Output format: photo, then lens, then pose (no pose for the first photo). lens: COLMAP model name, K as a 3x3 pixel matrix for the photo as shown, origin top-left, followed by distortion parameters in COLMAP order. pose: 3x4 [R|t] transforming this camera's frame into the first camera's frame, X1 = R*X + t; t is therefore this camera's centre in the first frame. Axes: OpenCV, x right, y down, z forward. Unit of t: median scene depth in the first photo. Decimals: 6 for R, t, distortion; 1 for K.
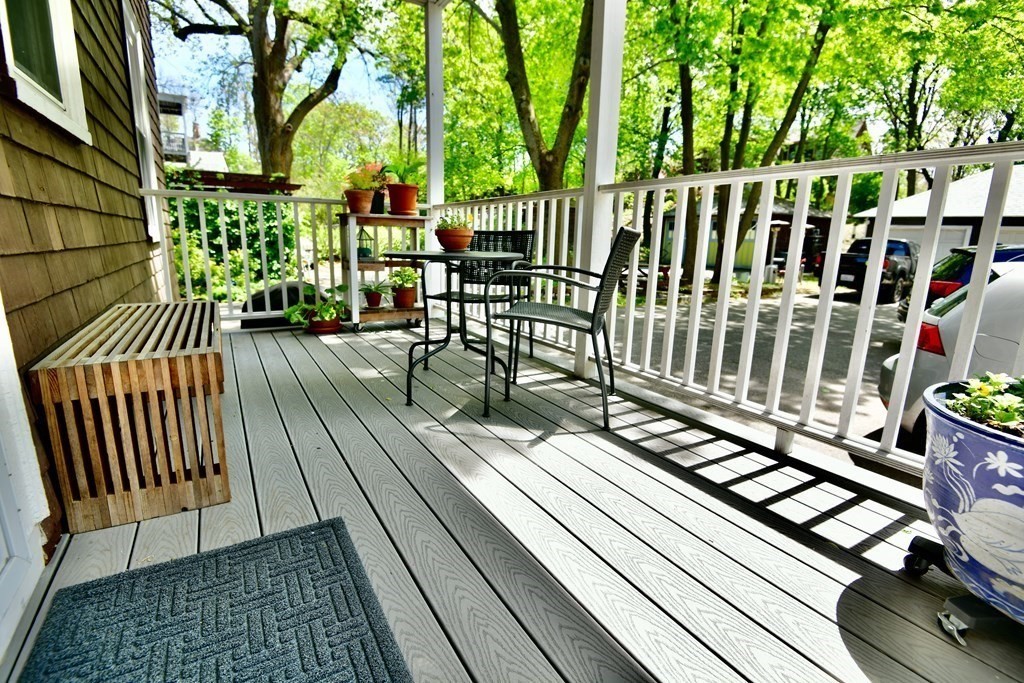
lens RADIAL K [[469.2, 0, 515.4], [0, 469.2, 341.2], [0, 0, 1]] dist [-0.012984, -0.005500]
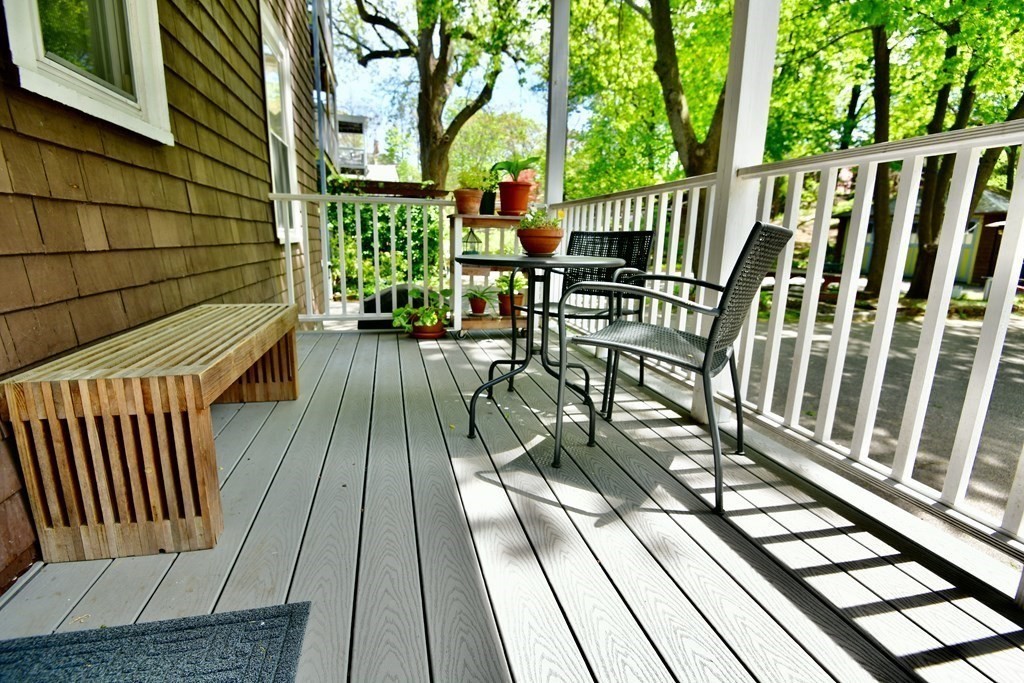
lens RADIAL K [[469.2, 0, 514.5], [0, 469.2, 340.1], [0, 0, 1]] dist [-0.012984, -0.005500]
pose [[0.953632, 0.061865, -0.294550, 0.062191], [-0.064758, 0.997901, -0.000069, -0.031577], [0.293927, 0.019140, 0.955636, 0.157349]]
